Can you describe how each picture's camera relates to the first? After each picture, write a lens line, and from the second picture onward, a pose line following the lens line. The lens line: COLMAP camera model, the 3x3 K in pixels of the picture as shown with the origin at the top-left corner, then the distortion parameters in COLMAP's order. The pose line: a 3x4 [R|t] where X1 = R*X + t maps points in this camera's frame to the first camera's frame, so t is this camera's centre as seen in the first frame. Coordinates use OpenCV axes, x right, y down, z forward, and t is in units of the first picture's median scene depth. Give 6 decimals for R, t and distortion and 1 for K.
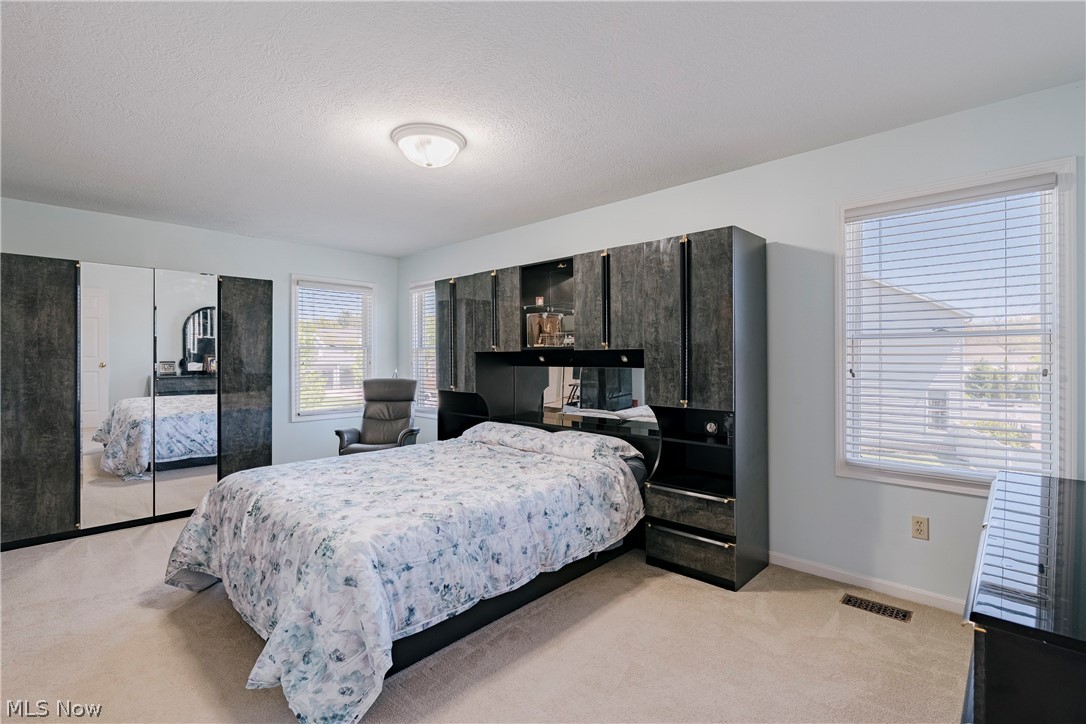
lens RADIAL K [[499.0, 0, 541.1], [0, 499.0, 361.0], [0, 0, 1]] dist [-0.009423, 0.003039]
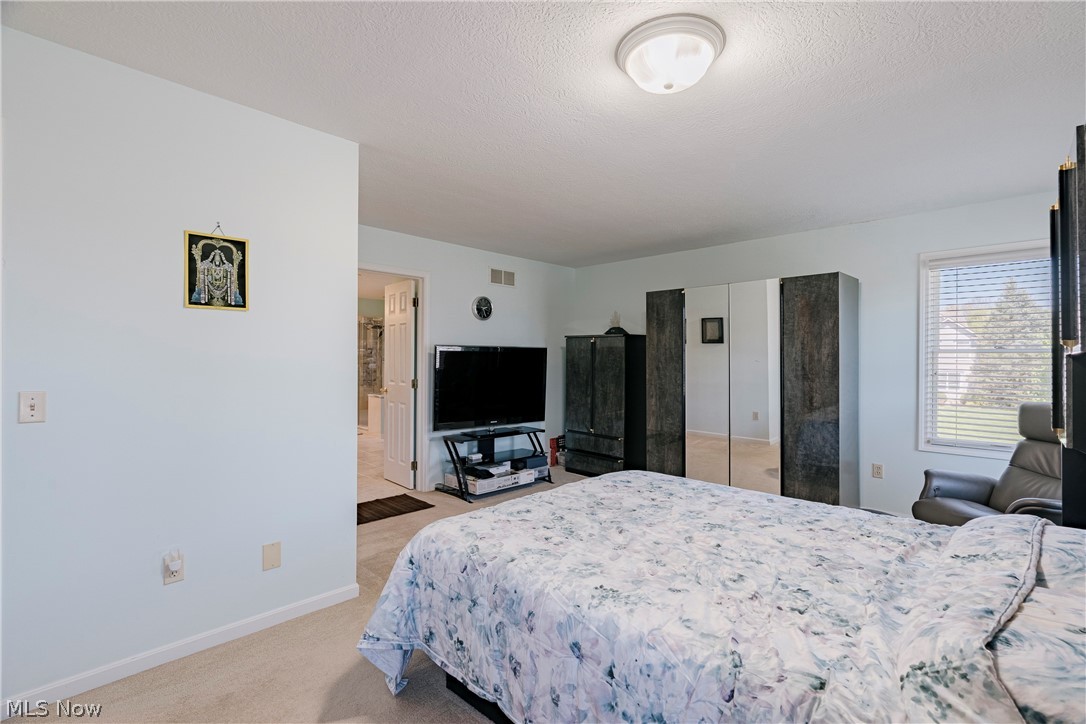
lens RADIAL K [[499.0, 0, 573.7], [0, 499.0, 358.2], [0, 0, 1]] dist [-0.009423, 0.003039]
pose [[0.002084, -0.005361, -0.999983, 0.454234], [-0.010936, 0.999926, -0.005384, -0.010413], [0.999938, 0.010947, 0.002026, 0.841757]]
